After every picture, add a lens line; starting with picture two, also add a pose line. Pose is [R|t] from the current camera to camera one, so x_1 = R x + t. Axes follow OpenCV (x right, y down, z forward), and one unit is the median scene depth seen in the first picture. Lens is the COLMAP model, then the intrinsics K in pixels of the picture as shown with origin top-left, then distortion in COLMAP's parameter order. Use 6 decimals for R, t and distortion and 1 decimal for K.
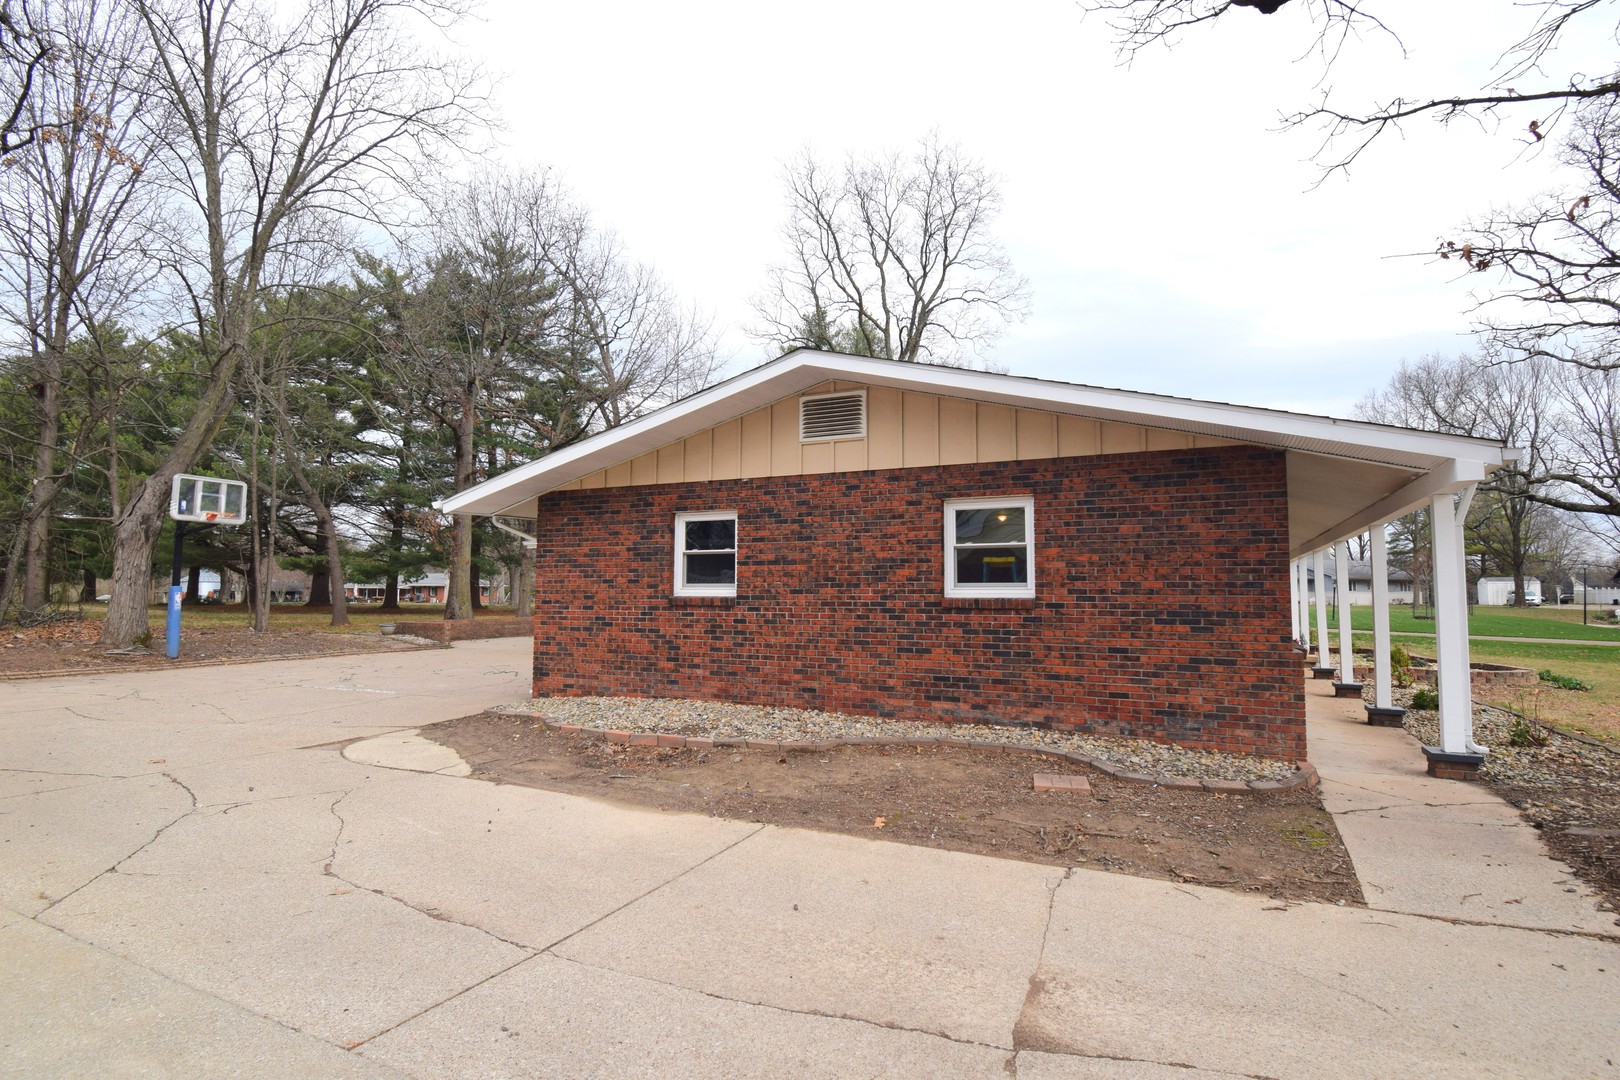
lens RADIAL K [[806.1, 0, 810.1], [0, 806.1, 535.6], [0, 0, 1]] dist [0.001208, 0.000023]
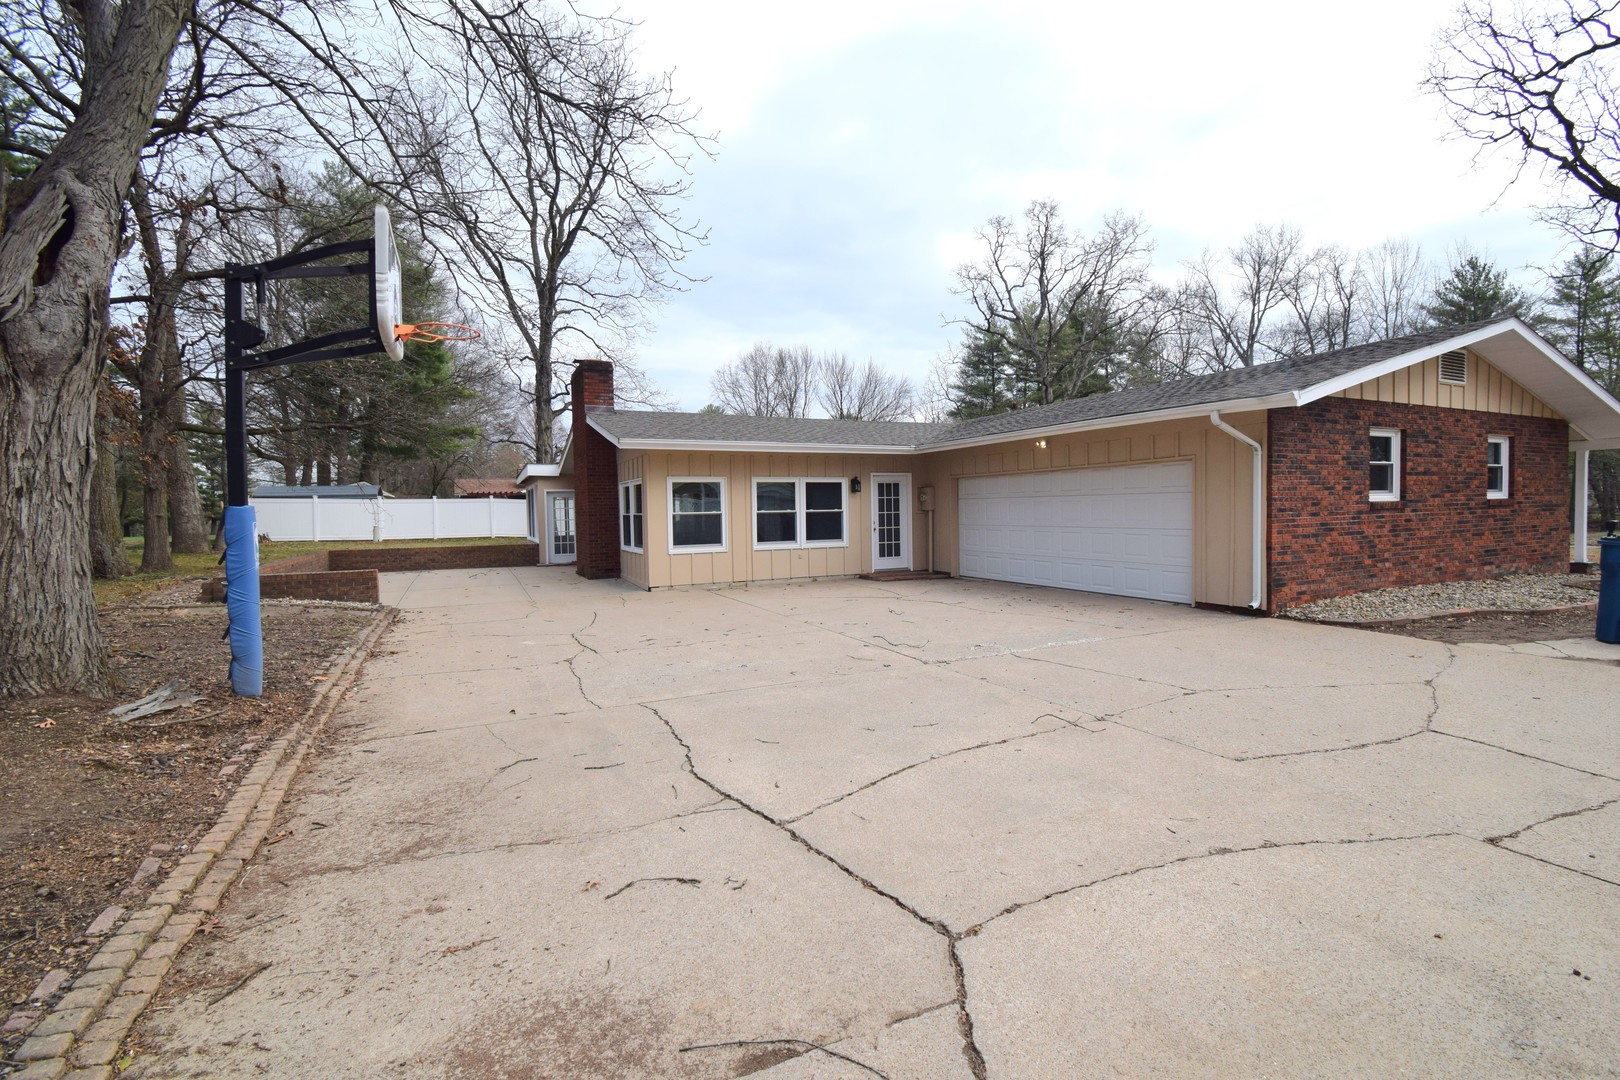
lens RADIAL K [[727.6, 0, 808.8], [0, 727.6, 533.8], [0, 0, 1]] dist [-0.000427, -0.000202]
pose [[0.620930, -0.041039, 0.782791, -1.399099], [-0.034984, 0.996183, 0.079977, 0.063554], [-0.783085, -0.077045, 0.617124, 0.940583]]
